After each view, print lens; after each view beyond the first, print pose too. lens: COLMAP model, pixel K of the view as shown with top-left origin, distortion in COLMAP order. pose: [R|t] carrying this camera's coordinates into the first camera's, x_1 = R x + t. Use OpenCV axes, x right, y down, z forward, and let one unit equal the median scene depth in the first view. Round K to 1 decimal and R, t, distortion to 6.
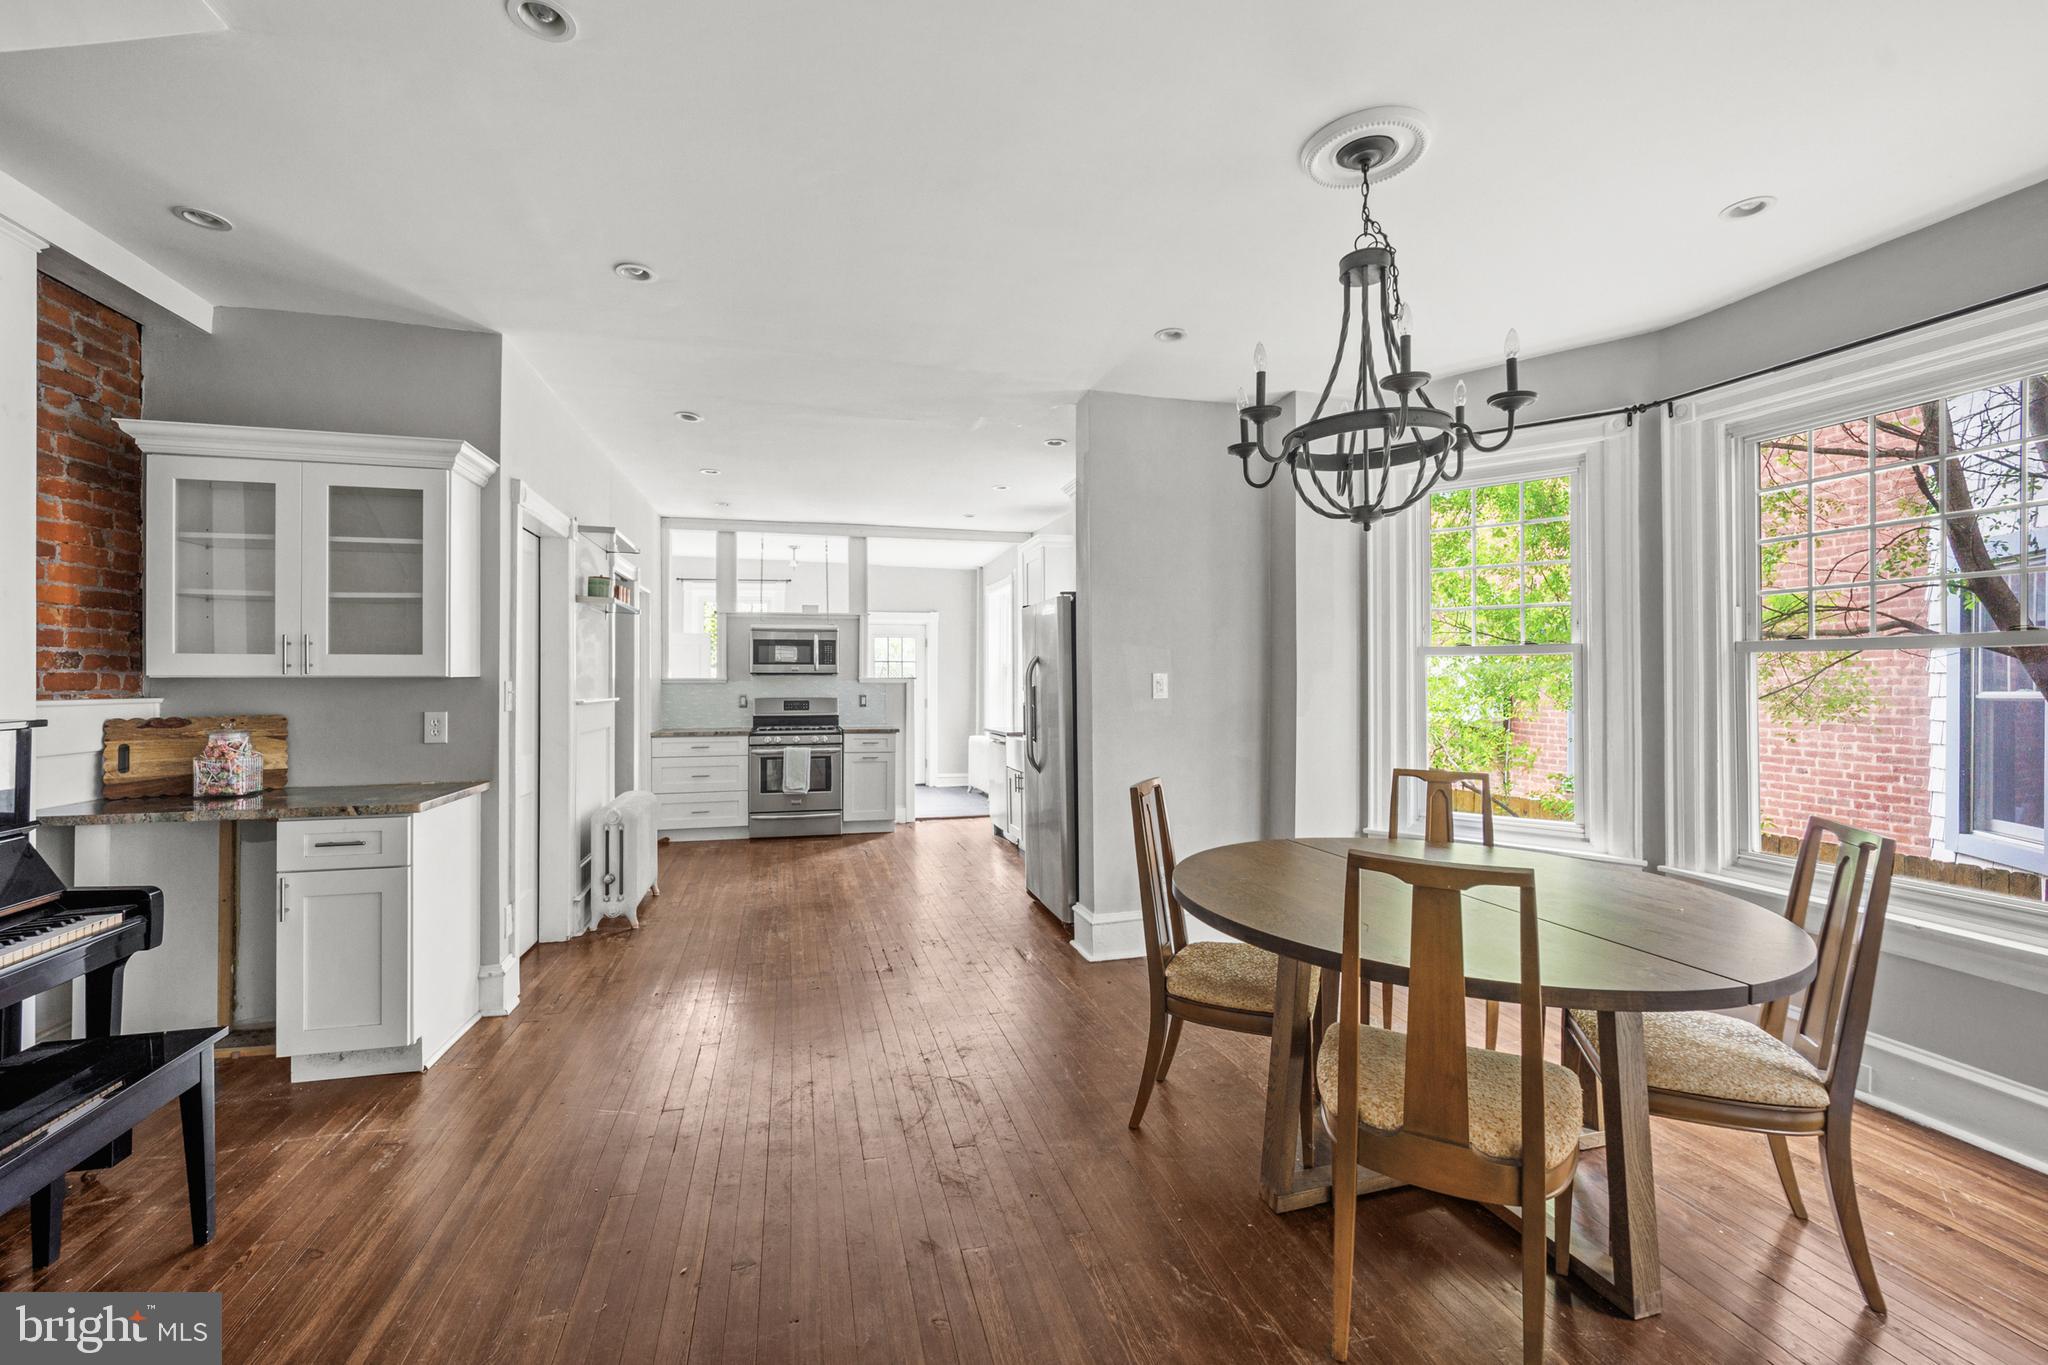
lens RADIAL K [[835.0, 0, 977.5], [0, 835.0, 679.3], [0, 0, 1]] dist [-0.002825, -0.000492]
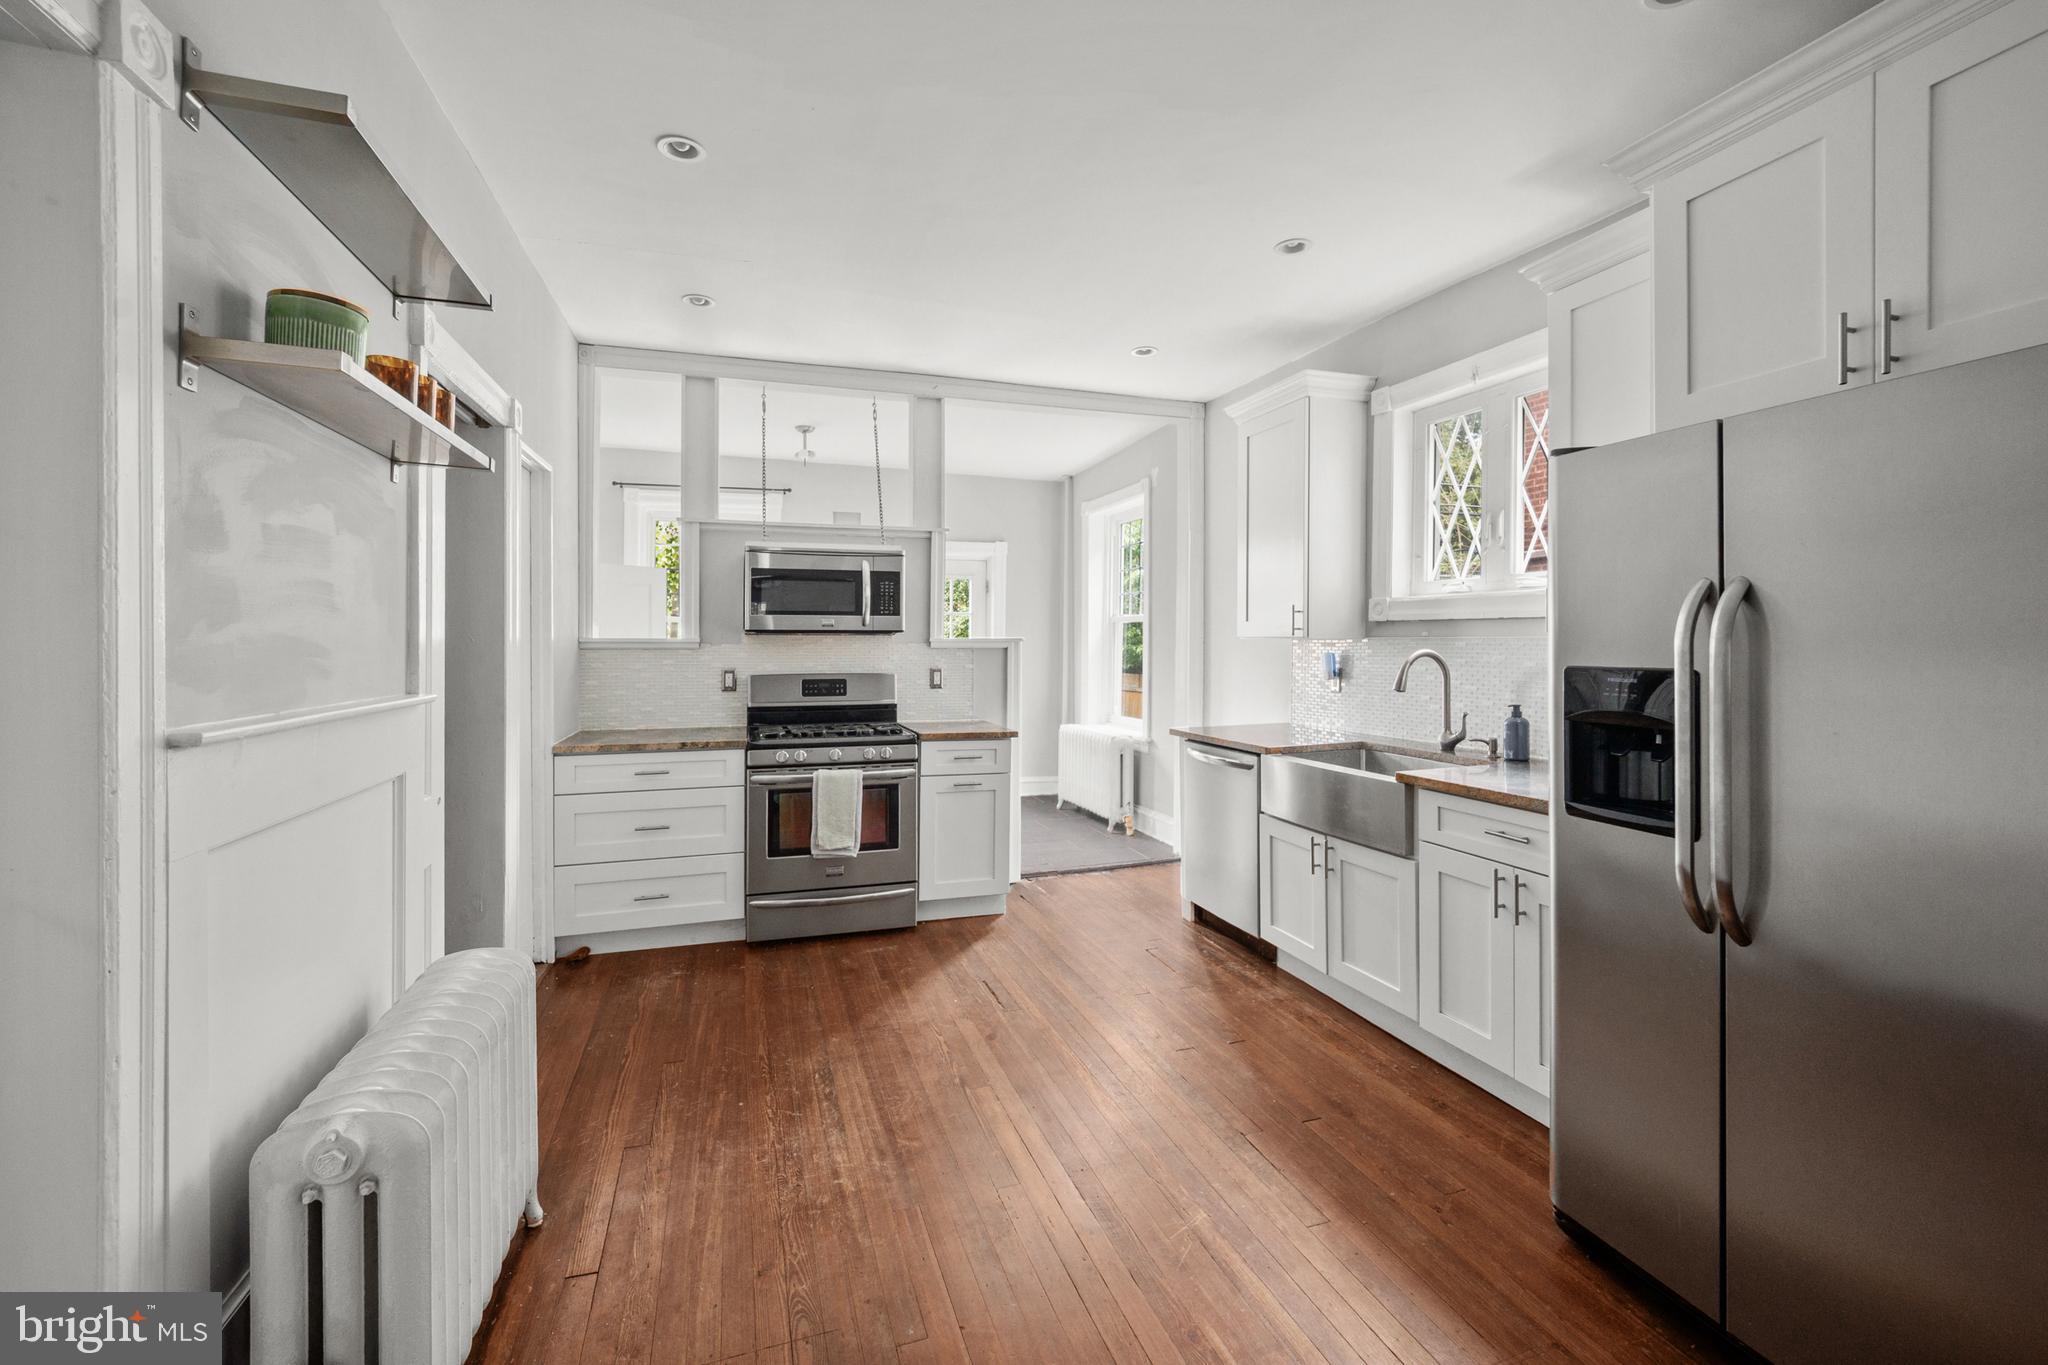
lens RADIAL K [[835.0, 0, 980.8], [0, 835.0, 634.8], [0, 0, 1]] dist [-0.002825, -0.000492]
pose [[0.998159, 0.002815, 0.060580, -0.150705], [-0.002610, 0.999991, -0.003465, -0.003033], [-0.060589, 0.003301, 0.998157, 0.443109]]
